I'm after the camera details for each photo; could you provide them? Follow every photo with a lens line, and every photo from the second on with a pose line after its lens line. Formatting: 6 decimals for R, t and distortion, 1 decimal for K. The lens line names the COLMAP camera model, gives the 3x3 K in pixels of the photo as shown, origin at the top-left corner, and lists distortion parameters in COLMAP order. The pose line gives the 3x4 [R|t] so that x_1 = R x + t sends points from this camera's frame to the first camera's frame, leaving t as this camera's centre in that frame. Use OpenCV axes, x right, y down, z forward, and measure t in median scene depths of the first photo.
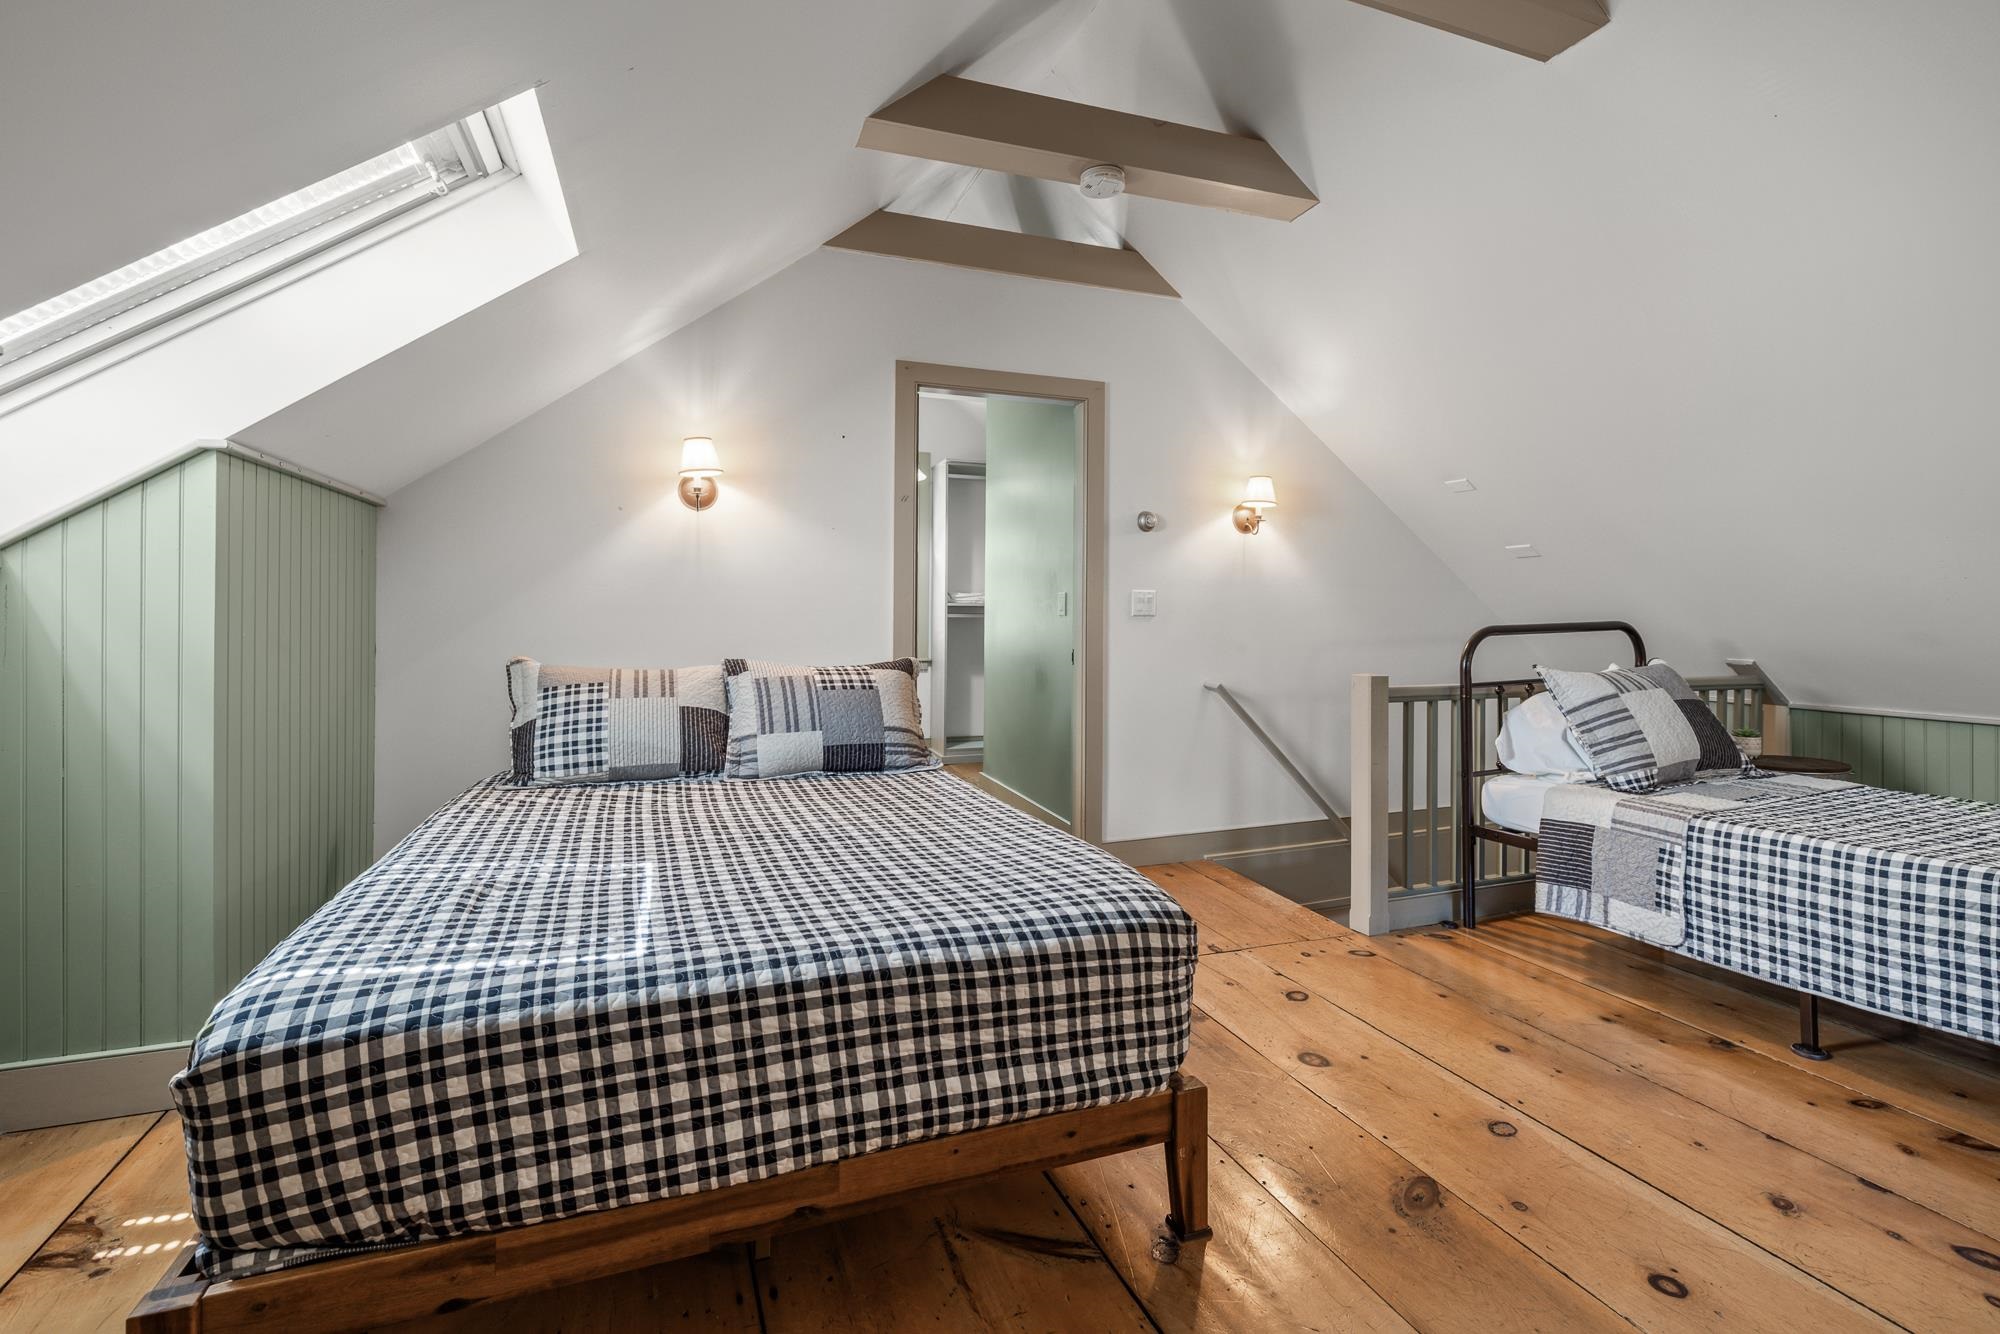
lens RADIAL K [[856.5, 0, 998.9], [0, 856.5, 619.2], [0, 0, 1]] dist [-0.003223, -0.000710]
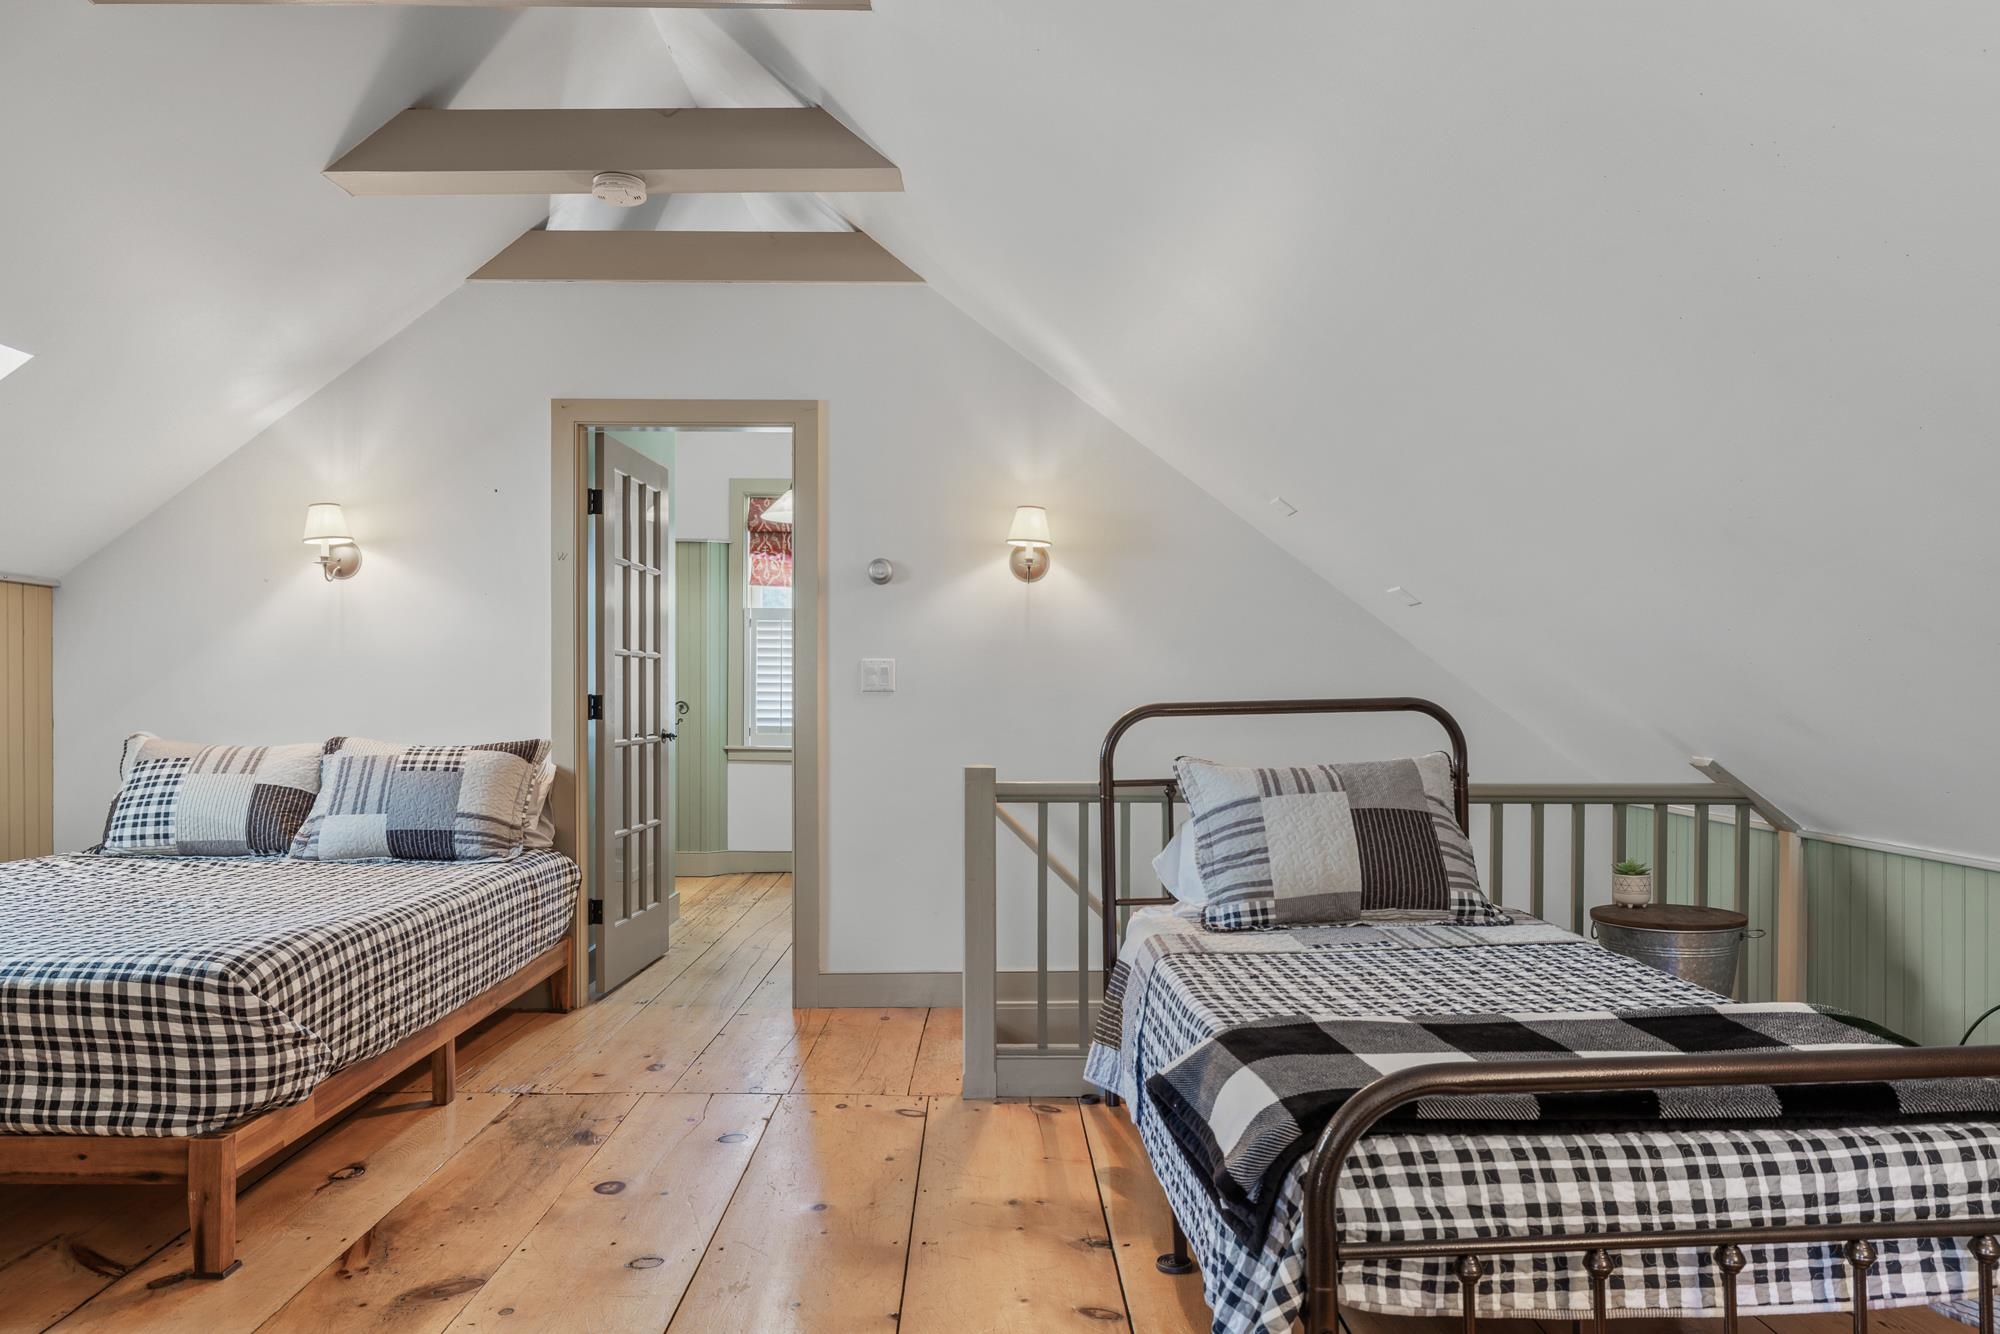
lens RADIAL K [[1245.6, 0, 1002.3], [0, 1245.6, 698.7], [0, 0, 1]] dist [-0.005203, -0.000666]
pose [[0.947983, 0.001237, -0.318320, 0.863378], [-0.000603, 0.999998, 0.002090, 0.001289], [0.318322, -0.001790, 0.947981, -0.073493]]
